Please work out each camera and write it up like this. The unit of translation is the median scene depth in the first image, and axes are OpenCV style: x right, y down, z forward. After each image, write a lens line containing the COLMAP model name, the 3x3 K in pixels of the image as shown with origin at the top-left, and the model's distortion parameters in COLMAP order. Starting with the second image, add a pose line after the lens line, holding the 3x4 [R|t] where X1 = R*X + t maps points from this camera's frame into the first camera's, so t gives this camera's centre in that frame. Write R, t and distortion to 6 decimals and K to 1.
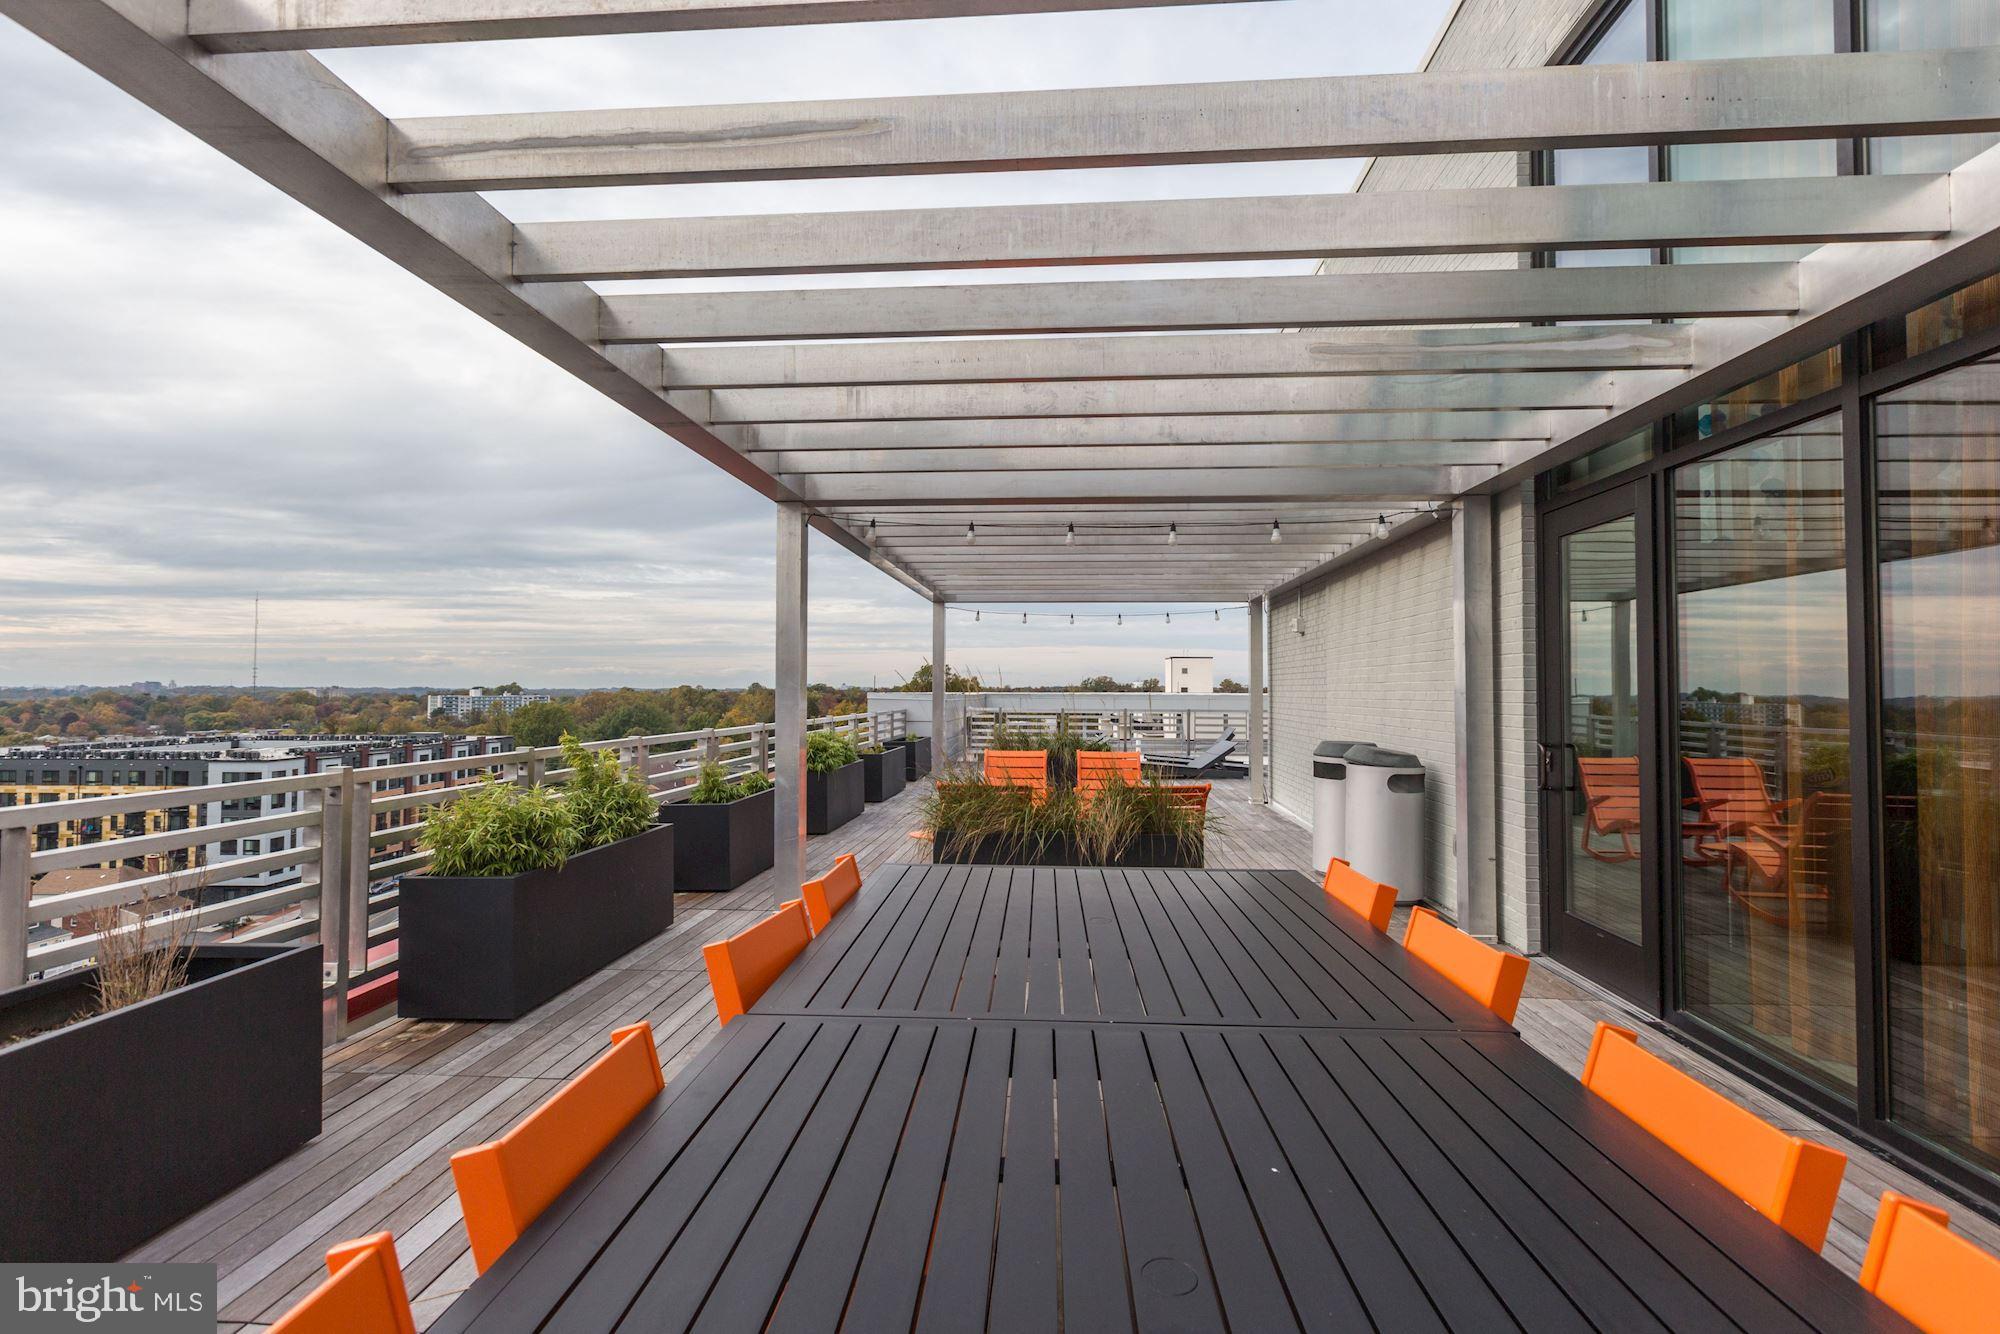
lens RADIAL K [[878.8, 0, 1005.3], [0, 878.8, 664.0], [0, 0, 1]] dist [0.001914, -0.000214]
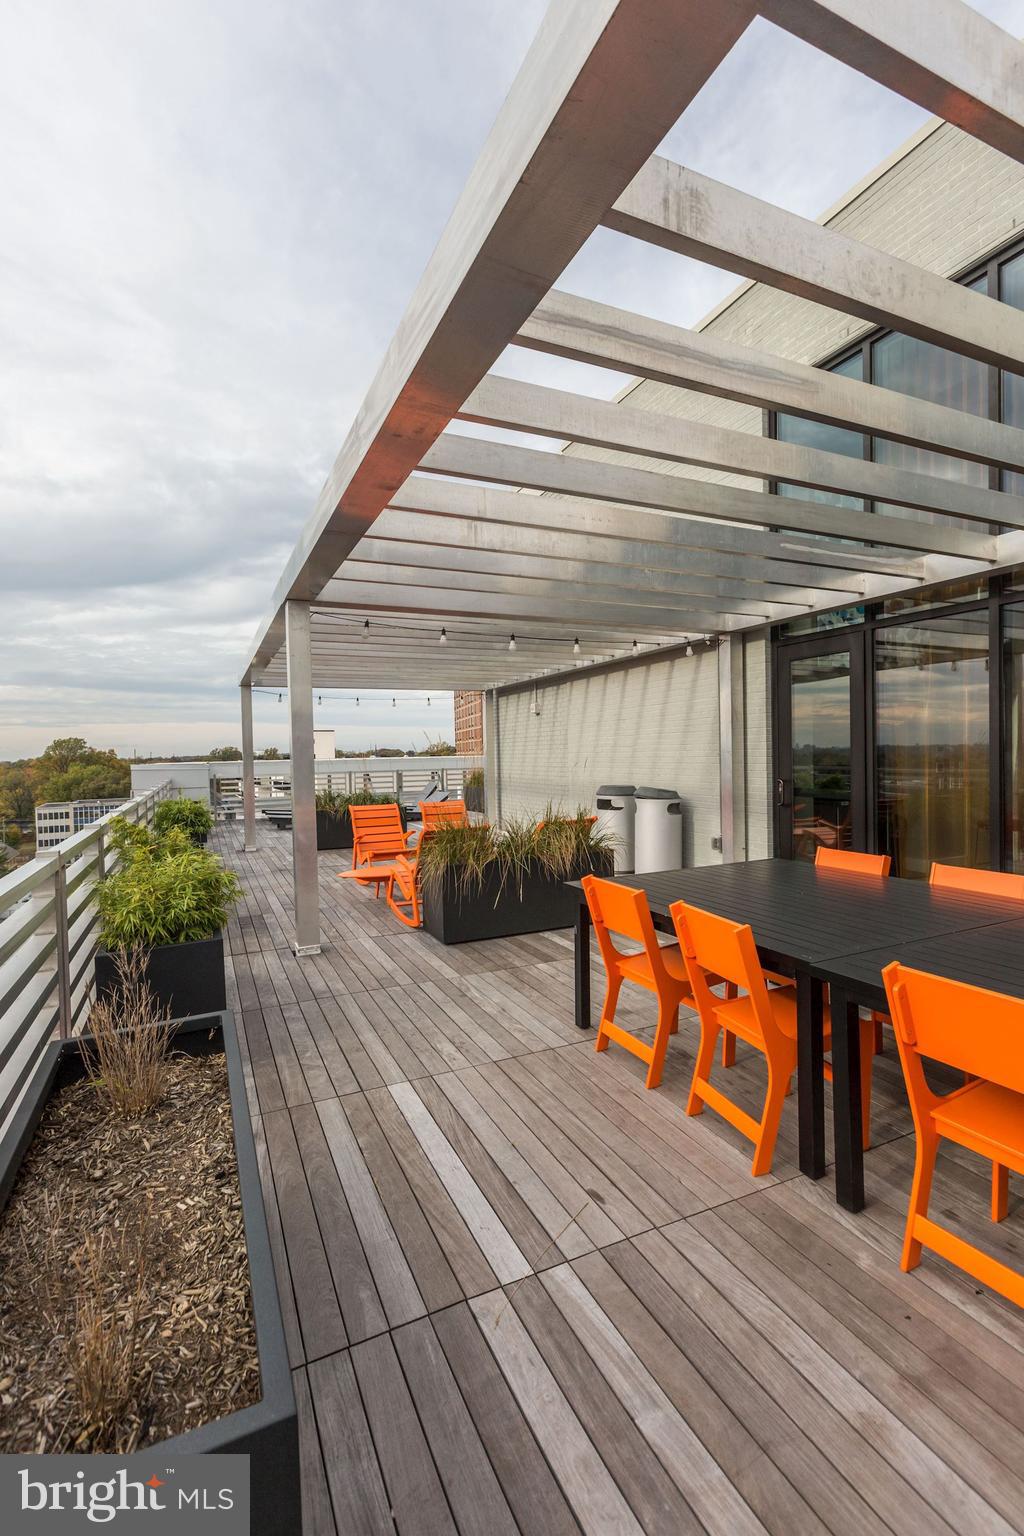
lens RADIAL K [[674.9, 0, 501.9], [0, 674.9, 766.1], [0, 0, 1]] dist [0.001914, -0.000214]
pose [[0.876425, -0.032701, 0.480426, -0.531699], [0.011125, 0.998800, 0.047688, -0.004932], [-0.481409, -0.036450, 0.875738, 0.089301]]
